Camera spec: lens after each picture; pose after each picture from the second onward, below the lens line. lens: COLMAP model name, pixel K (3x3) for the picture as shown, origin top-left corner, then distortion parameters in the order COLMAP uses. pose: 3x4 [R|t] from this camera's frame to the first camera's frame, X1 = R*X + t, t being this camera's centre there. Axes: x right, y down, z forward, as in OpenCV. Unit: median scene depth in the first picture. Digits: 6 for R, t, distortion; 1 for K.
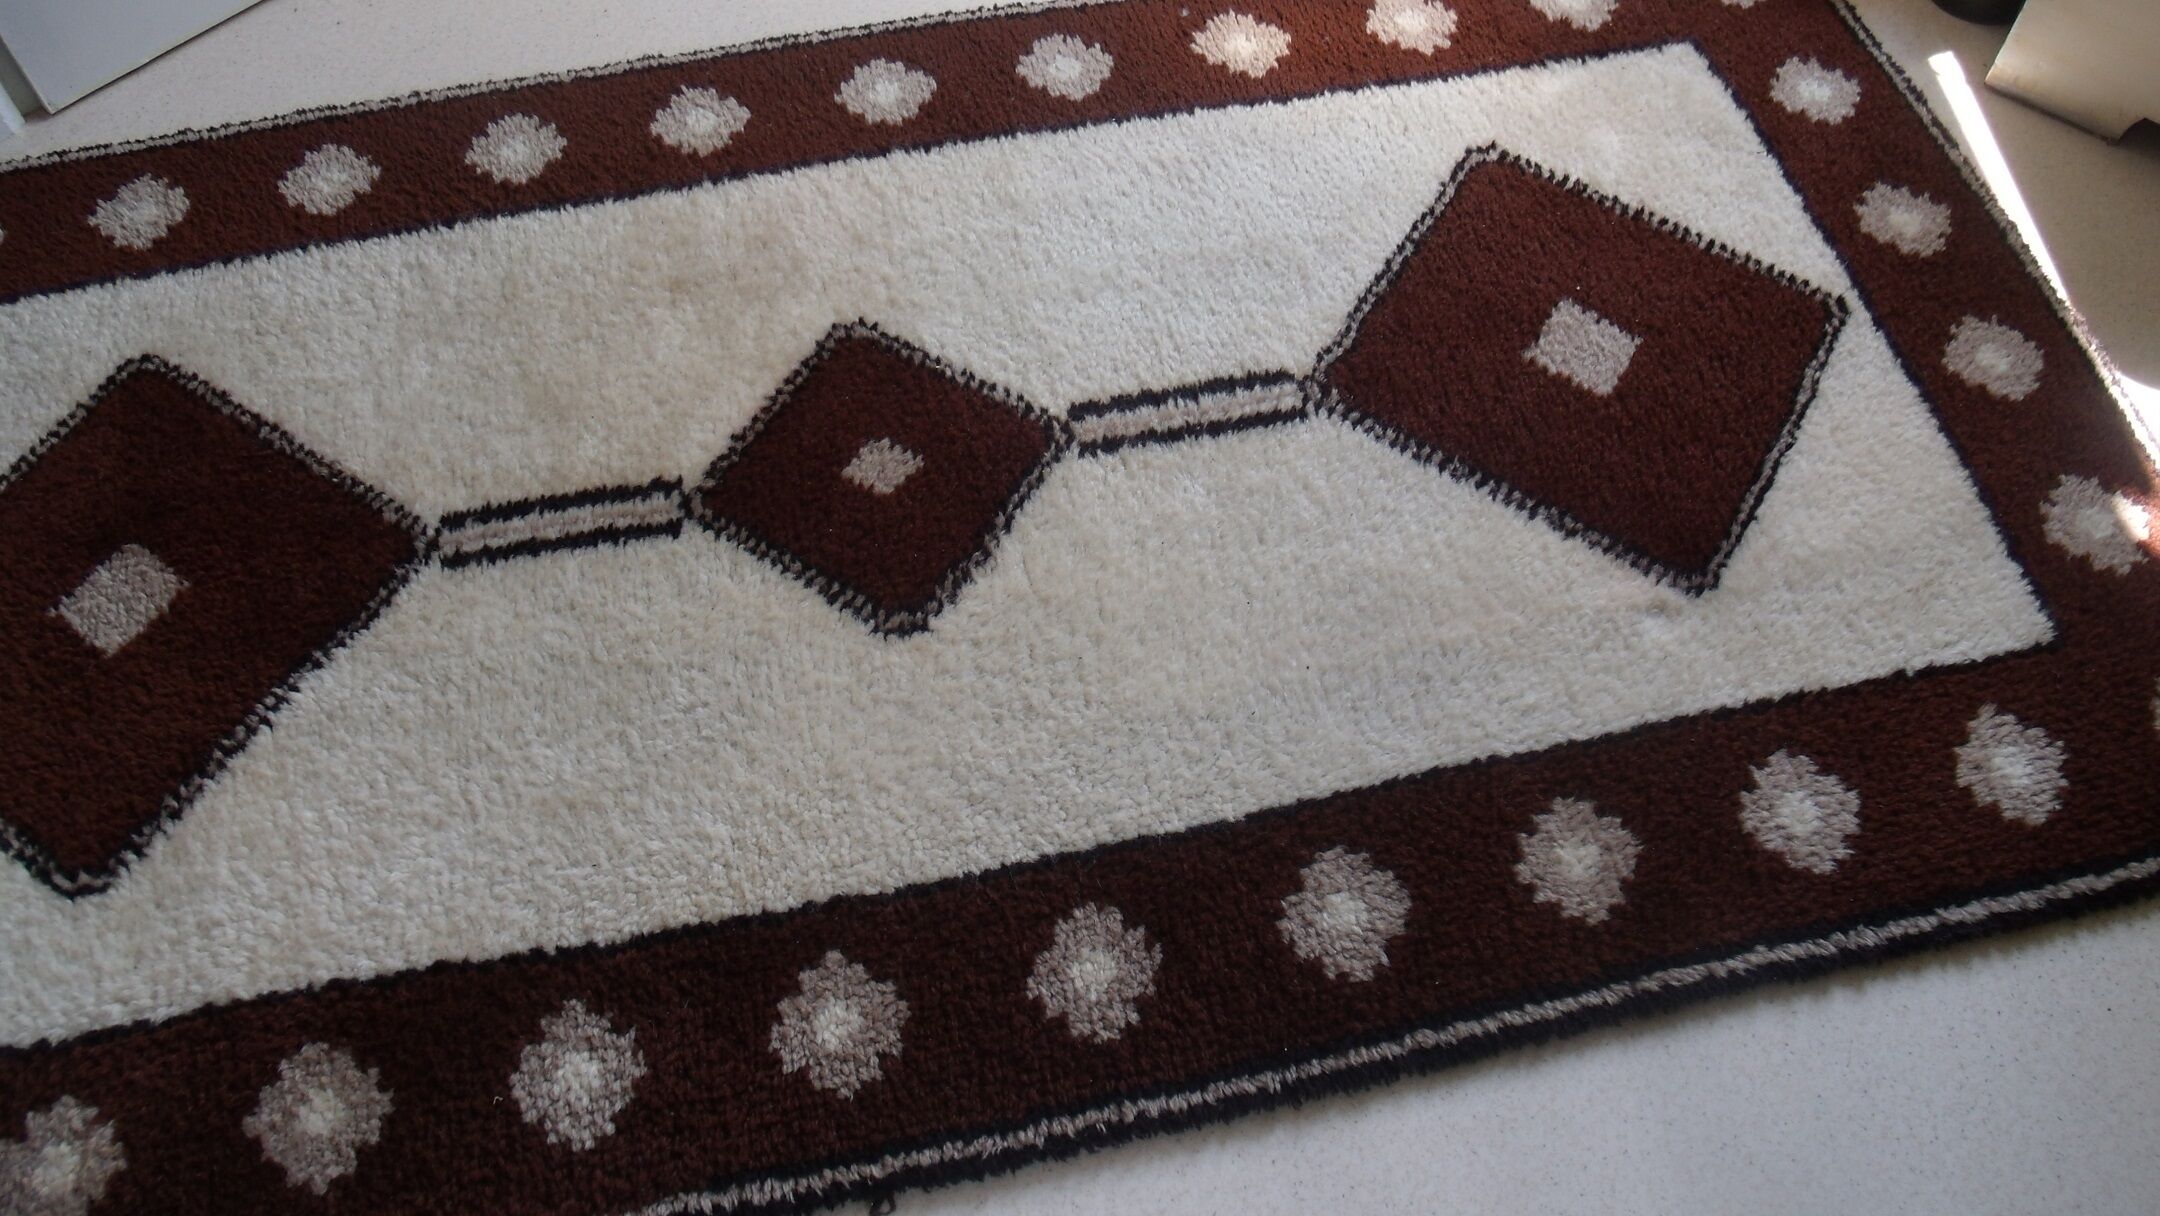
lens RADIAL K [[1740.8, 0, 1083.2], [0, 1740.8, 575.7], [0, 0, 1]] dist [-0.136365, 0.101398]
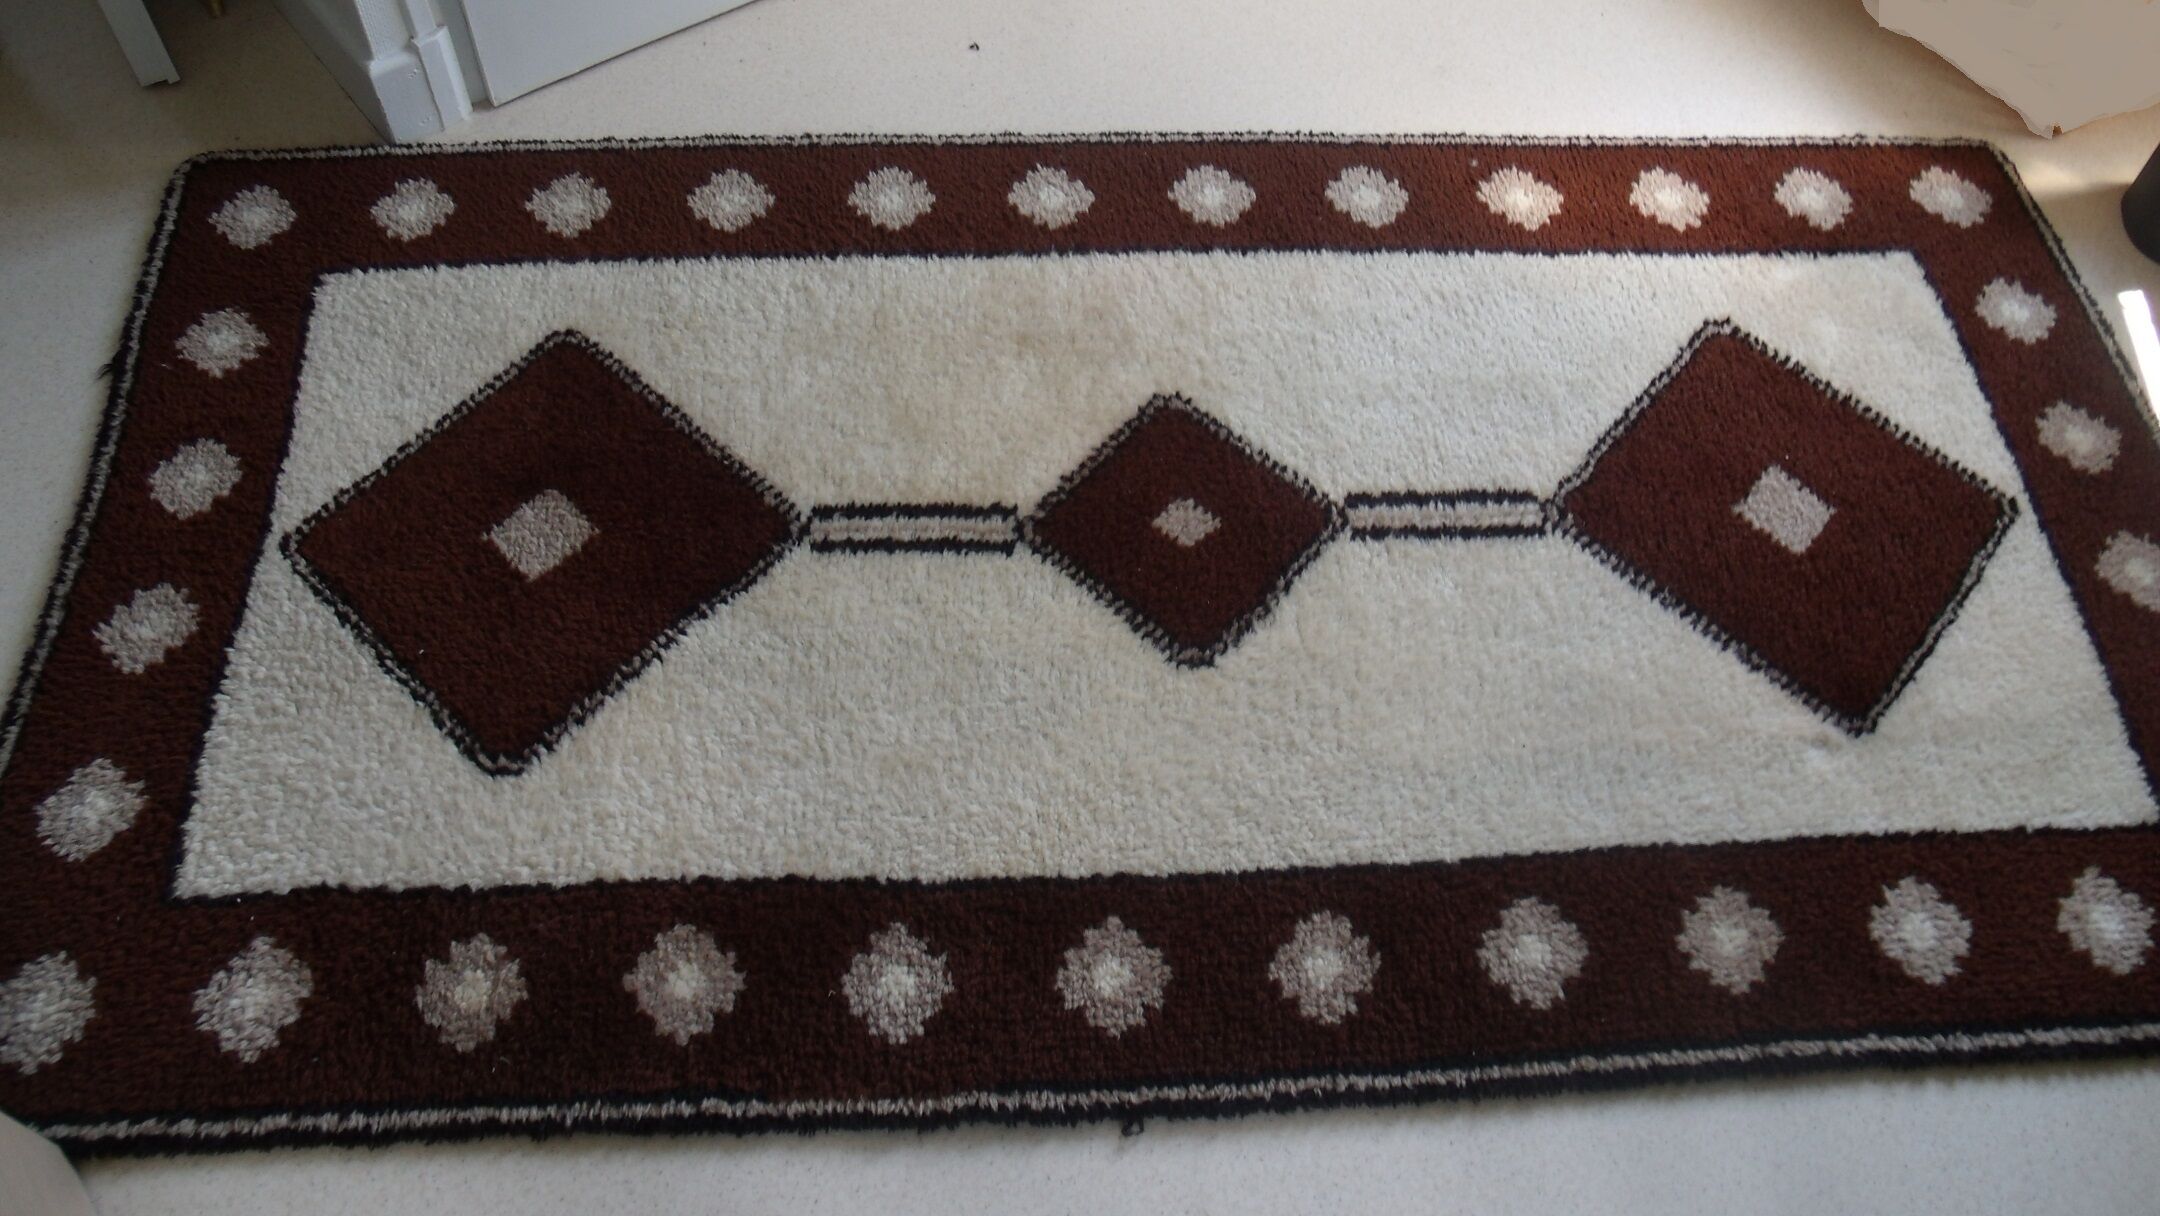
lens RADIAL K [[1759.0, 0, 1082.1], [0, 1759.0, 563.3], [0, 0, 1]] dist [-0.139670, 0.105889]
pose [[0.986628, 0.152624, -0.057202, -0.117067], [-0.153927, 0.987898, -0.019089, -0.001575], [0.053596, 0.027638, 0.998180, -0.208592]]
